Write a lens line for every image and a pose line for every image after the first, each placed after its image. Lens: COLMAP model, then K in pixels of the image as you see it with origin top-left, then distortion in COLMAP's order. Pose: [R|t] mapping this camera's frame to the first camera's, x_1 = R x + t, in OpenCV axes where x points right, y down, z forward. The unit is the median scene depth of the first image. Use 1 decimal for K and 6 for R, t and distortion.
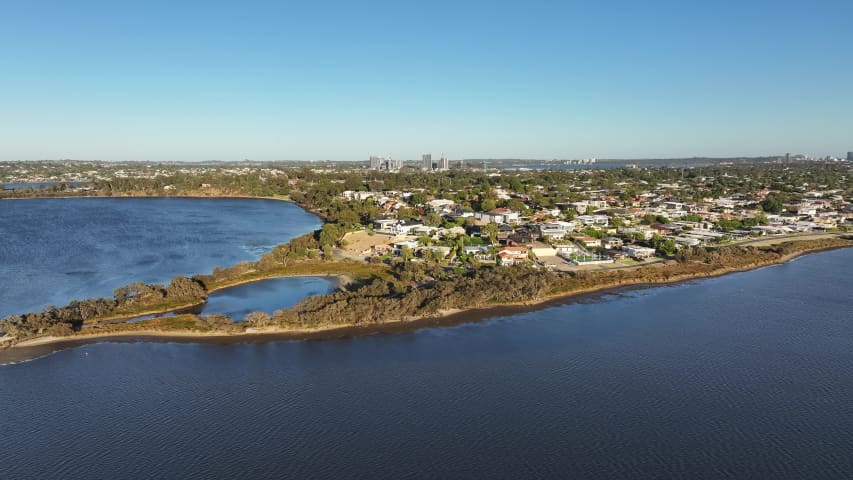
lens RADIAL K [[608.6, 0, 428.5], [0, 608.6, 239.3], [0, 0, 1]] dist [0.008881, 0.003135]
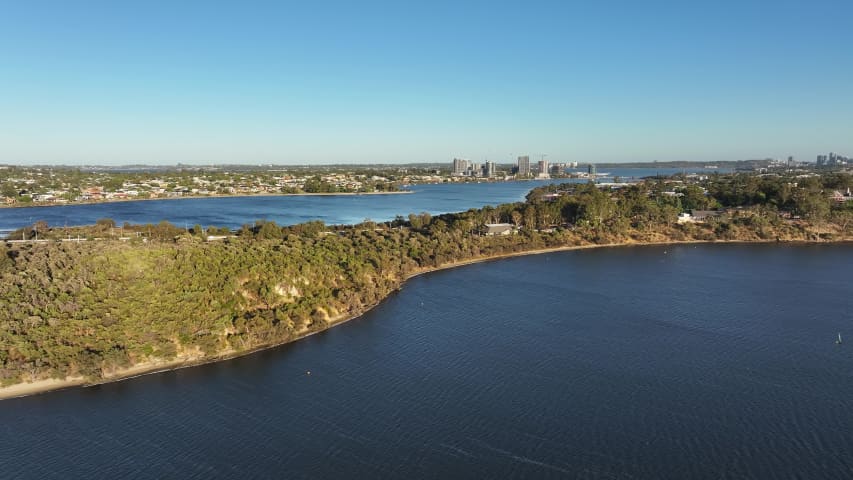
lens RADIAL K [[608.6, 0, 431.0], [0, 608.6, 238.5], [0, 0, 1]] dist [0.008881, 0.003135]
pose [[0.986747, -0.020157, 0.161012, -0.264299], [0.021432, 0.999751, -0.006184, -0.027626], [-0.160847, 0.009553, 0.986933, 0.220302]]
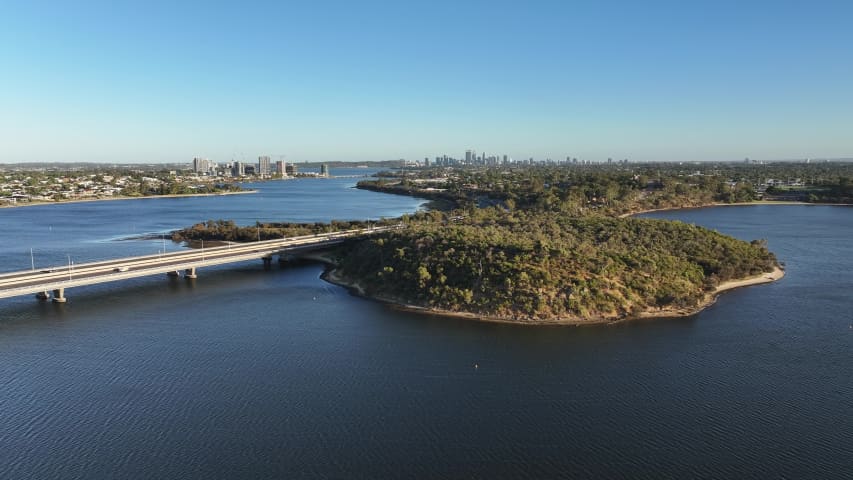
lens RADIAL K [[608.6, 0, 425.3], [0, 608.6, 242.0], [0, 0, 1]] dist [0.008881, 0.003135]
pose [[0.722205, -0.089824, 0.685822, -0.434657], [0.091418, 0.995229, 0.034080, -0.031615], [-0.685611, 0.038083, 0.726971, 0.250047]]
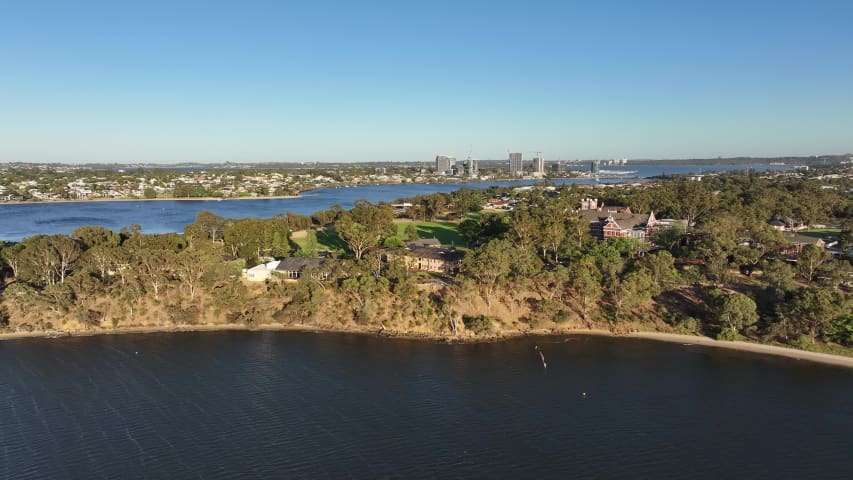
lens RADIAL K [[608.6, 0, 424.3], [0, 608.6, 239.0], [0, 0, 1]] dist [0.008881, 0.003135]
pose [[0.999211, -0.008626, 0.038762, -0.142217], [0.008726, 0.999959, -0.002433, -0.037533], [-0.038739, 0.002769, 0.999246, 0.290918]]
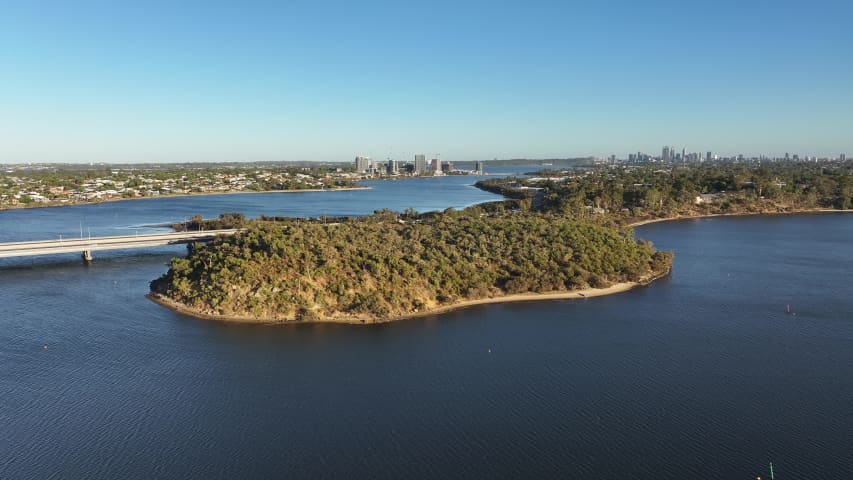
lens RADIAL K [[608.6, 0, 424.7], [0, 608.6, 241.7], [0, 0, 1]] dist [0.008881, 0.003135]
pose [[0.914758, -0.055854, 0.400123, -0.360769], [0.055874, 0.998370, 0.011625, -0.025138], [-0.400121, 0.011722, 0.916388, 0.201860]]
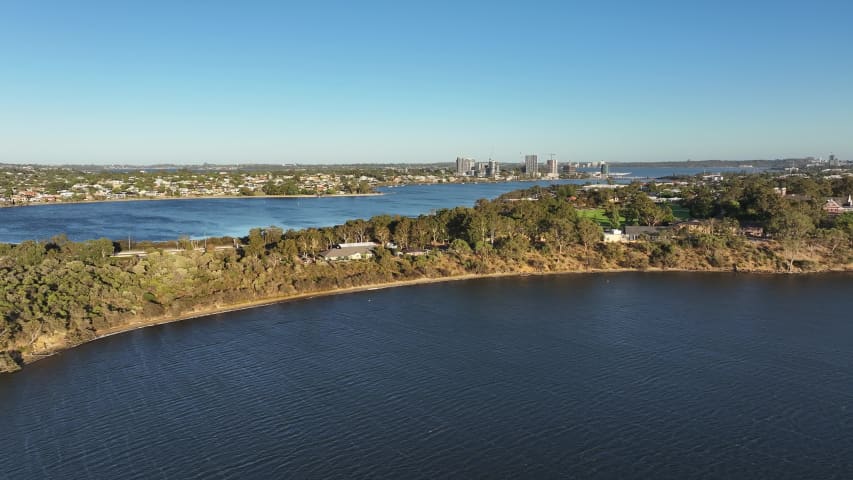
lens RADIAL K [[608.6, 0, 427.4], [0, 608.6, 237.1], [0, 0, 1]] dist [0.008881, 0.003135]
pose [[0.994886, -0.013290, 0.100125, -0.215359], [0.014196, 0.999864, -0.008338, -0.032435], [-0.100000, 0.009716, 0.994940, 0.256551]]
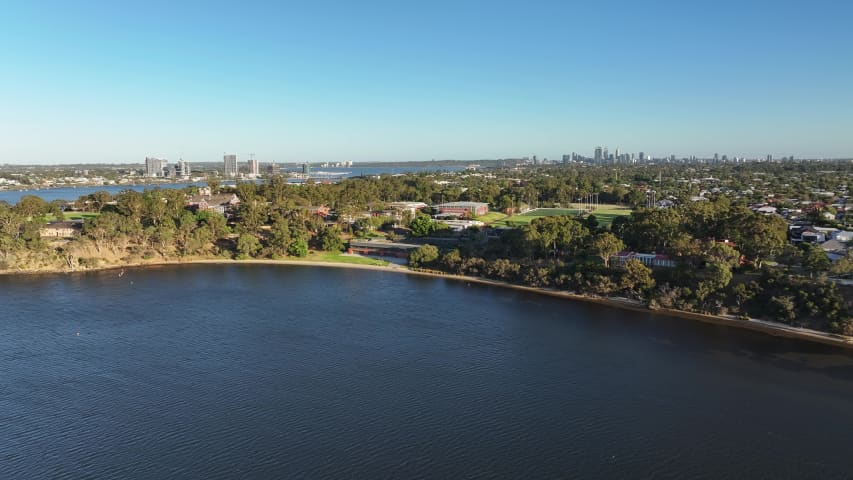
lens RADIAL K [[608.6, 0, 427.3], [0, 608.6, 244.1], [0, 0, 1]] dist [0.008881, 0.003135]
pose [[0.893774, -0.063081, 0.444060, -0.127062], [0.061892, 0.997935, 0.017190, -0.029111], [-0.444227, 0.012120, 0.895832, 0.230194]]
